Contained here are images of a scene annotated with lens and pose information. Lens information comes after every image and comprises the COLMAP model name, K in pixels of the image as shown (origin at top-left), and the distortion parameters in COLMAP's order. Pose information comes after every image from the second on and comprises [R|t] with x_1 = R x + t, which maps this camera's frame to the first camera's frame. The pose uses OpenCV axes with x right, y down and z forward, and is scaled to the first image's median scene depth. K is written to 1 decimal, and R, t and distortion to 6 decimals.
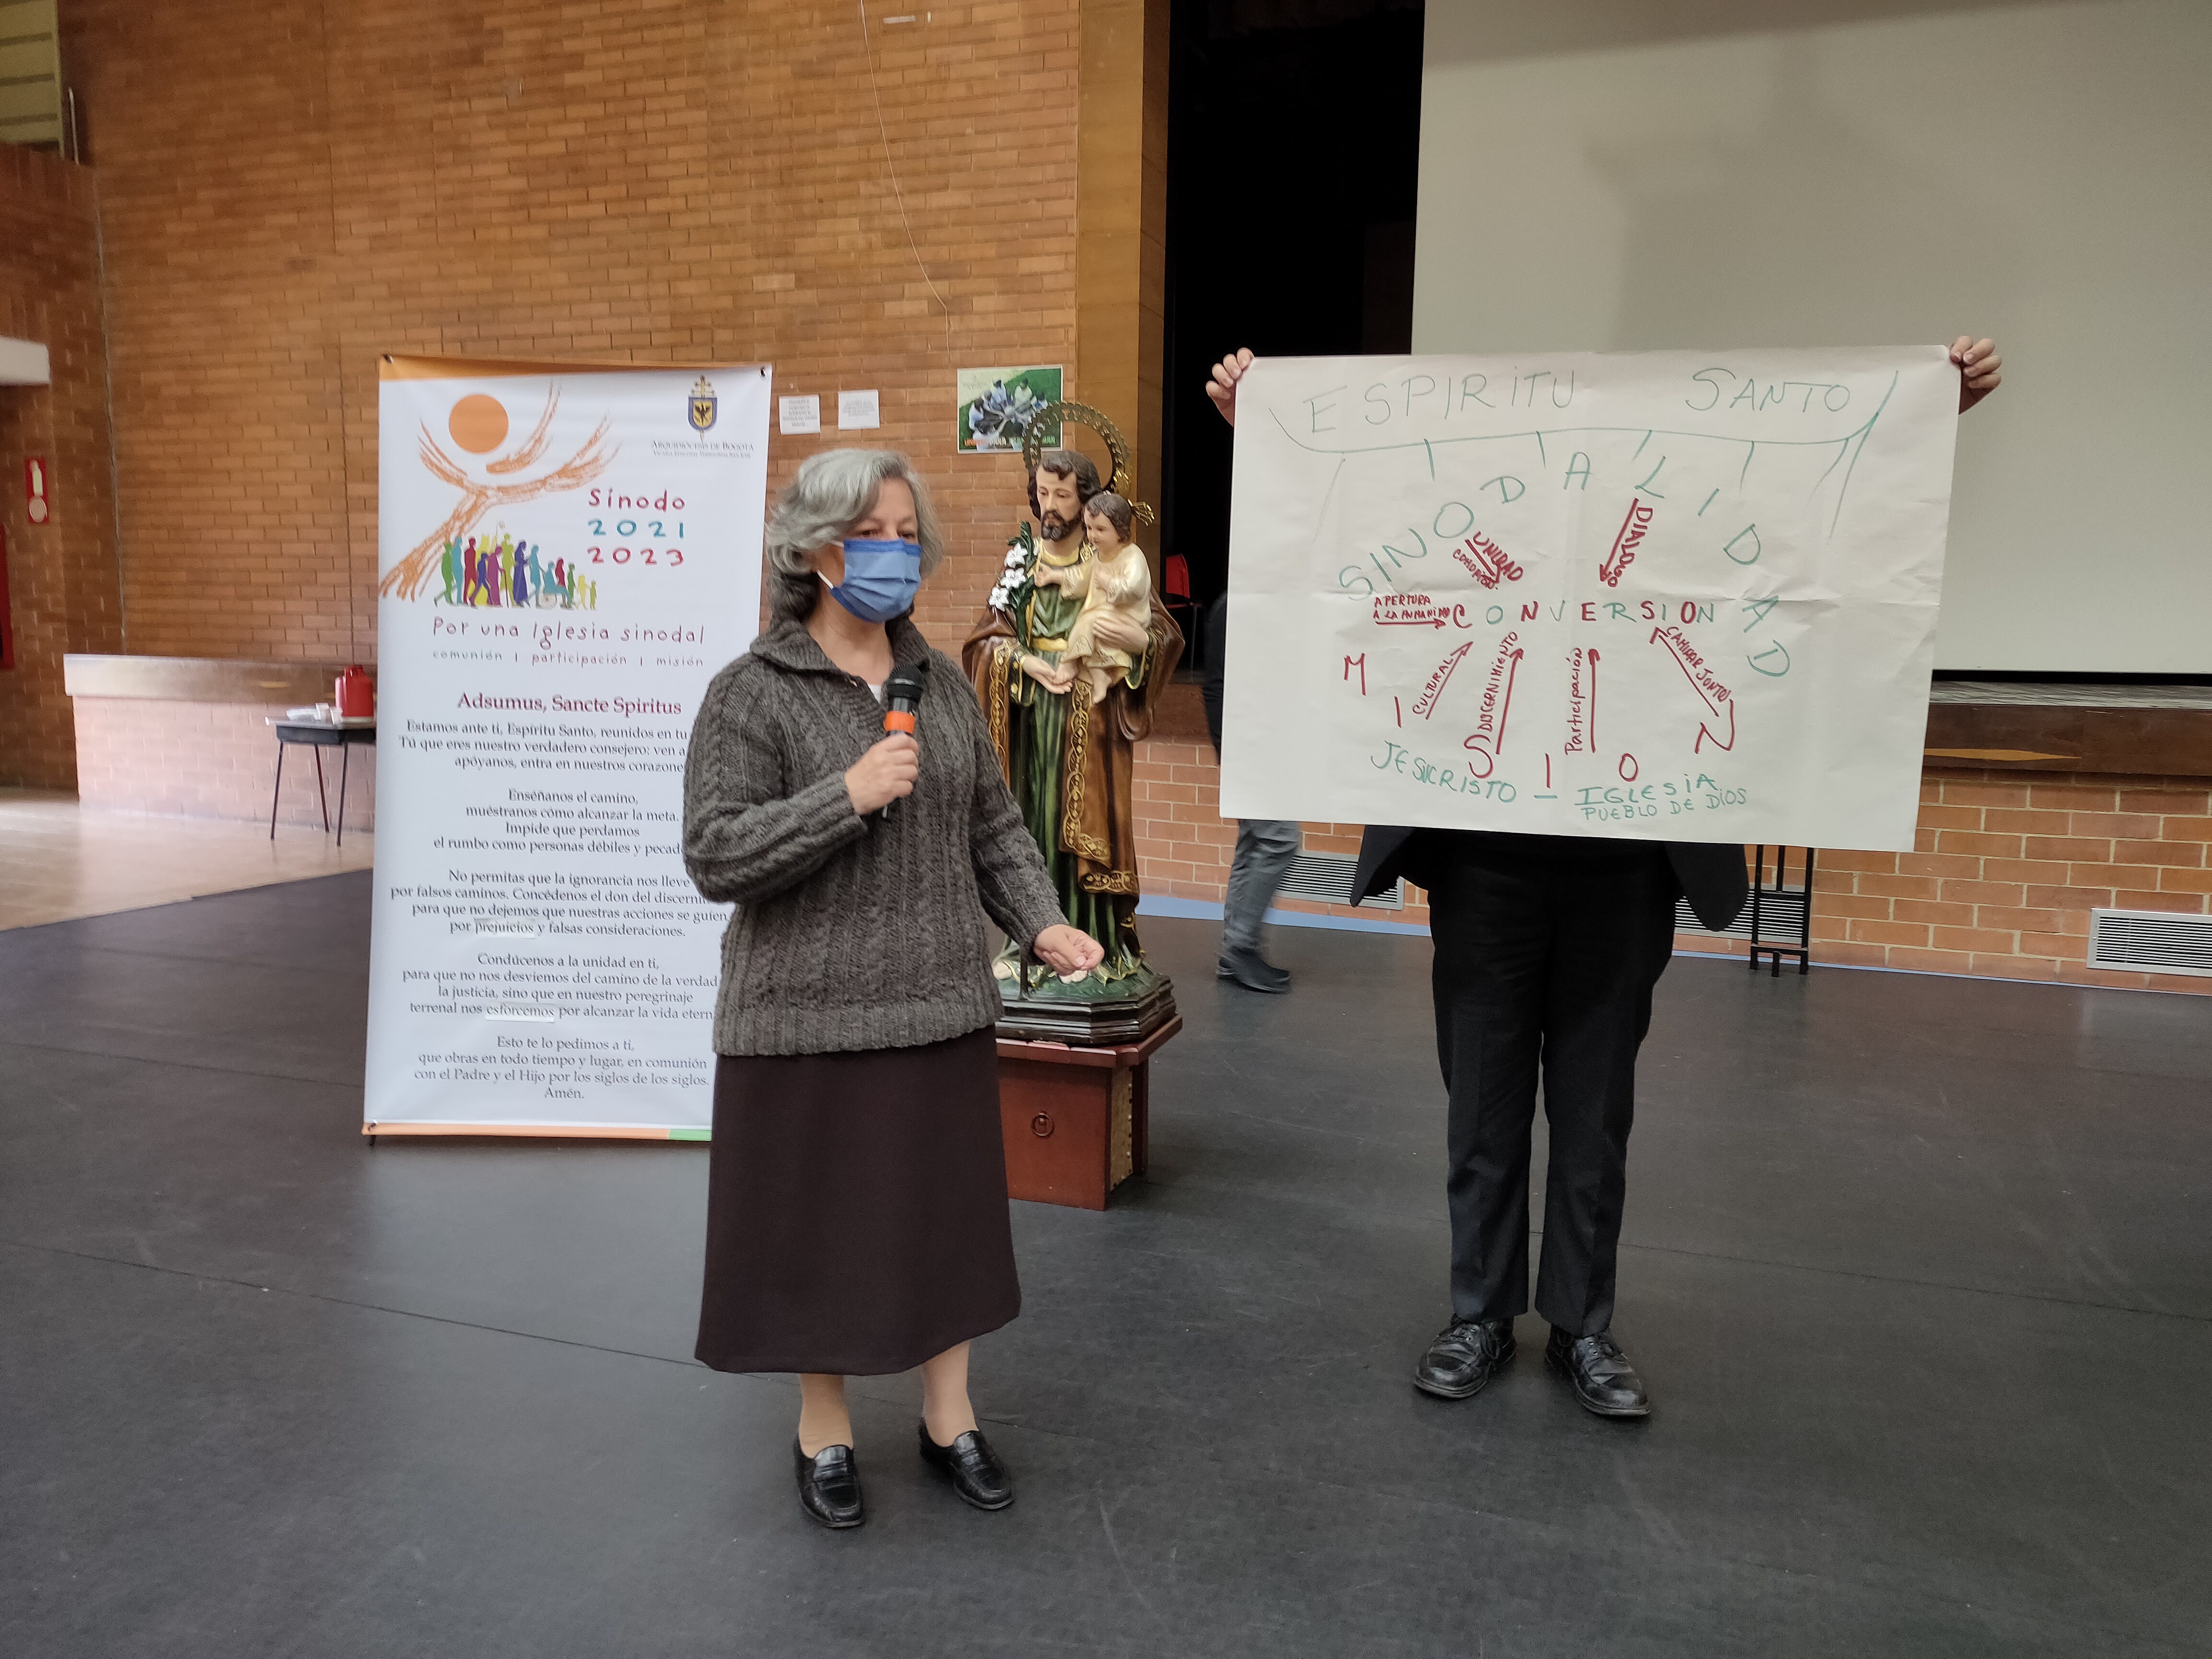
lens RADIAL K [[1693.1, 0, 1139.7], [0, 1693.1, 833.7], [0, 0, 1]] dist [0.051195, -0.033248]
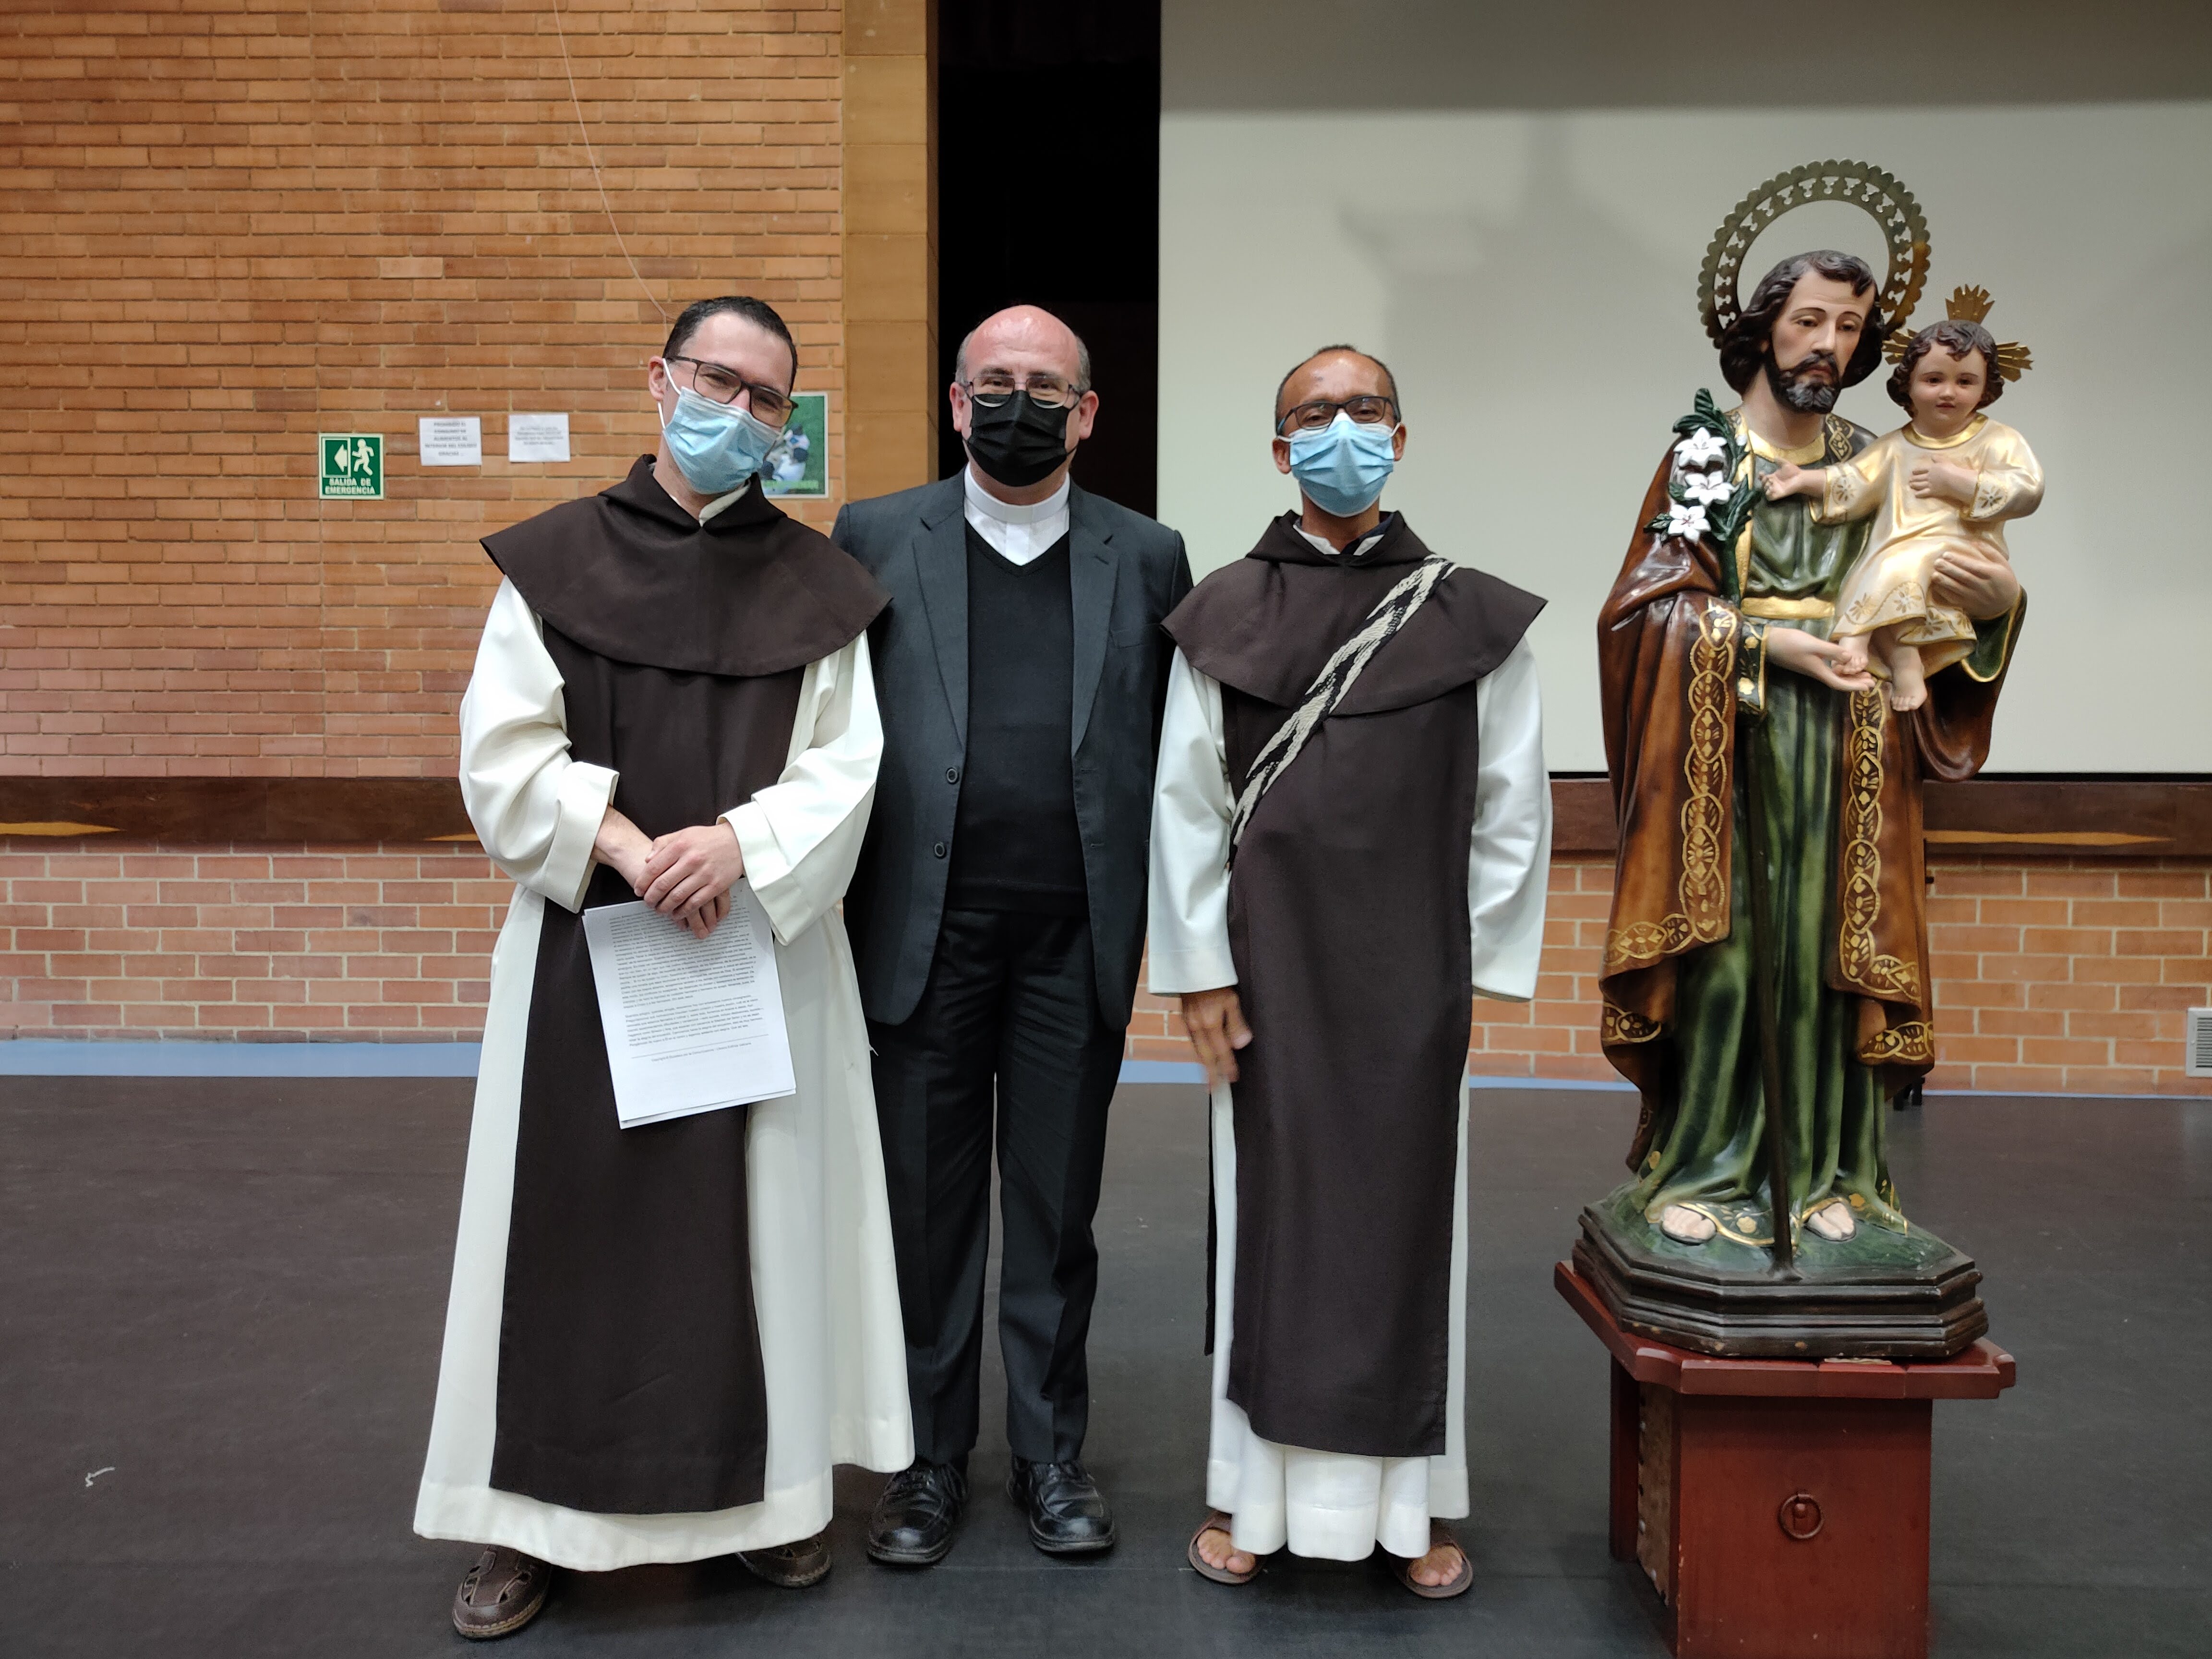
lens RADIAL K [[1693.1, 0, 1122.6], [0, 1693.1, 835.3], [0, 0, 1]] dist [0.051195, -0.033248]
pose [[0.950106, -0.018993, 0.311347, -0.161205], [0.043986, 0.996328, -0.073450, -0.003261], [-0.308809, 0.083481, 0.947453, 0.210466]]
